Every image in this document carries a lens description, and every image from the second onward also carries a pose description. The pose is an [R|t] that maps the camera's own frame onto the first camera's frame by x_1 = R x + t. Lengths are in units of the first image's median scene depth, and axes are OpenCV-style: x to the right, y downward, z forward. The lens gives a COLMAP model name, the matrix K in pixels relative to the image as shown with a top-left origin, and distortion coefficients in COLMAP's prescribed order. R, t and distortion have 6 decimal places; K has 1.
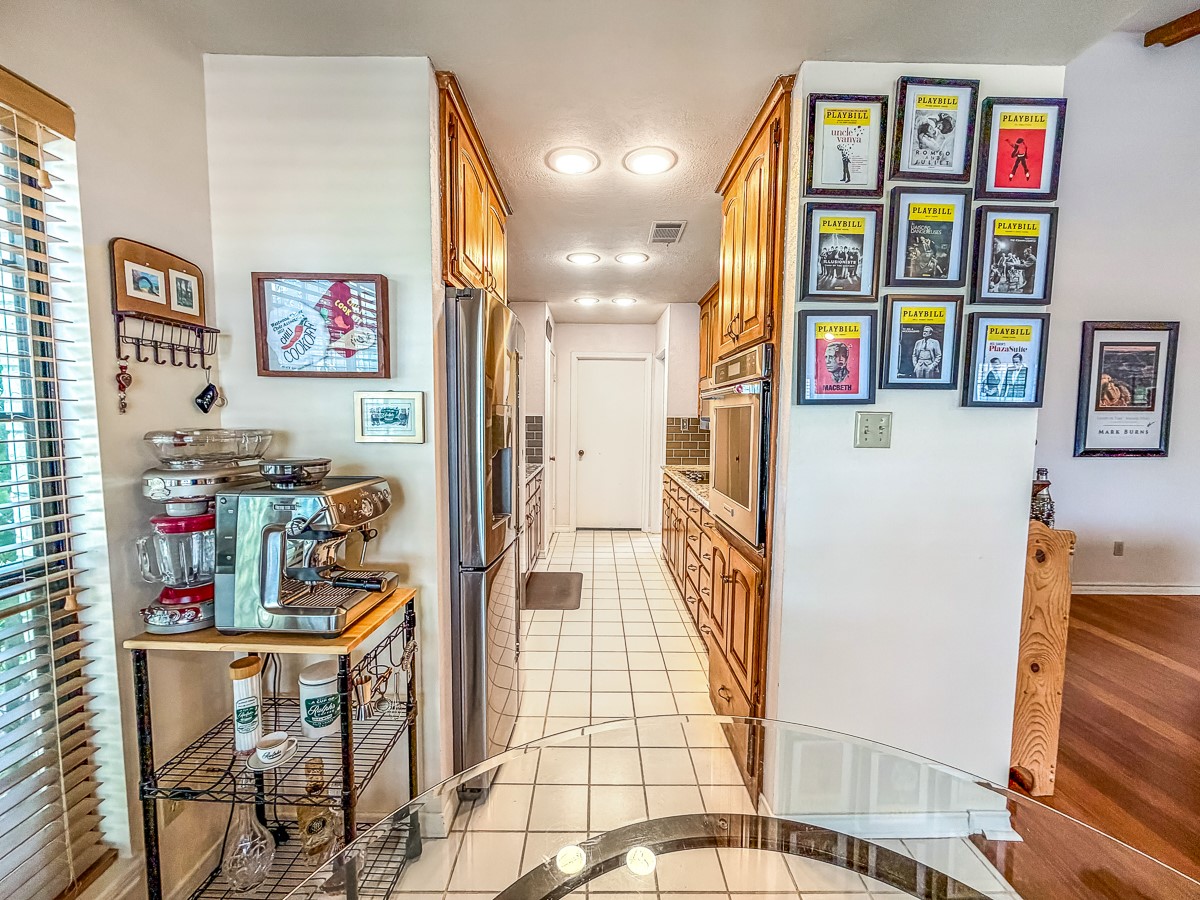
lens RADIAL K [[485.4, 0, 603.0], [0, 485.4, 448.0], [0, 0, 1]] dist [-0.000654, -0.000407]
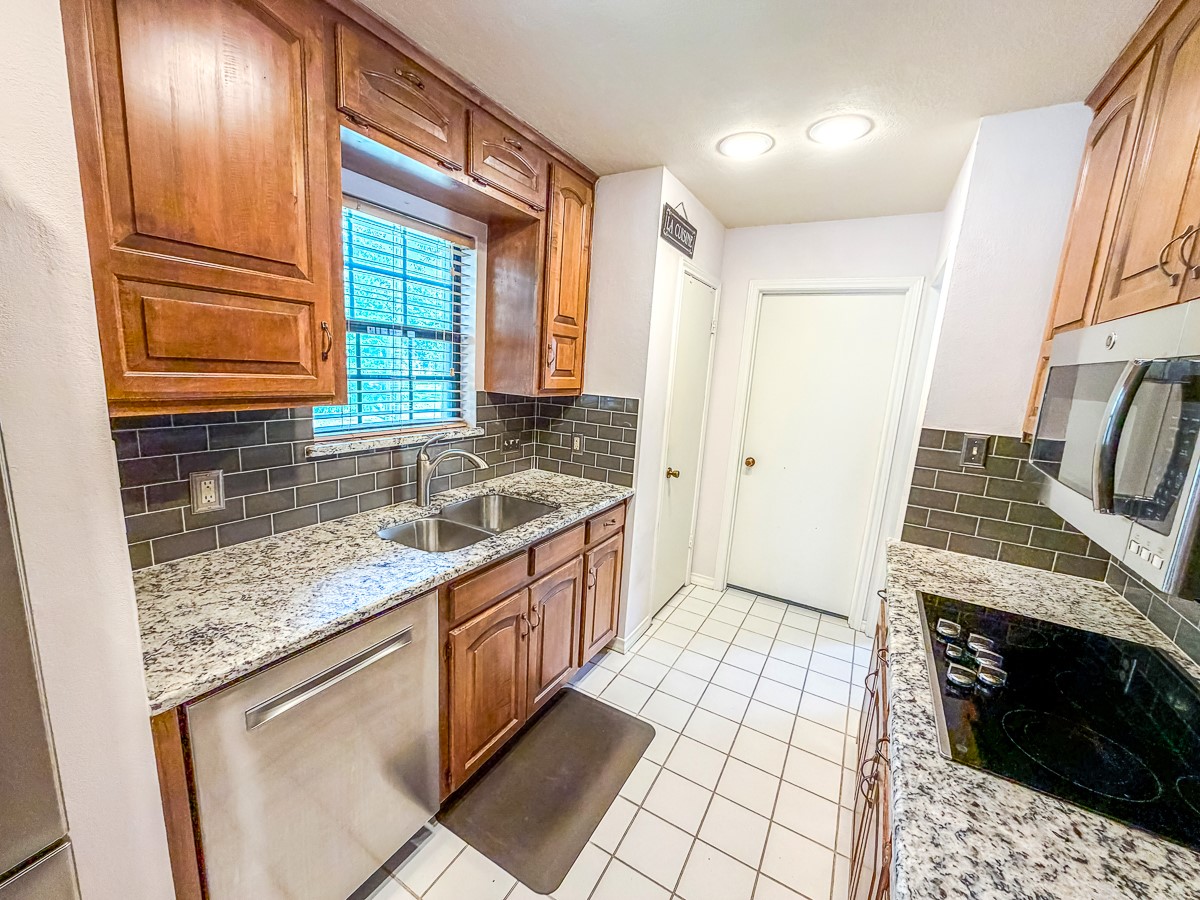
lens RADIAL K [[485.4, 0, 595.1], [0, 485.4, 451.4], [0, 0, 1]] dist [-0.000654, -0.000407]
pose [[0.859935, 0.132188, -0.492989, 0.328144], [-0.086746, 0.989680, 0.114055, -0.215899], [0.502979, -0.055315, 0.862527, 1.704845]]
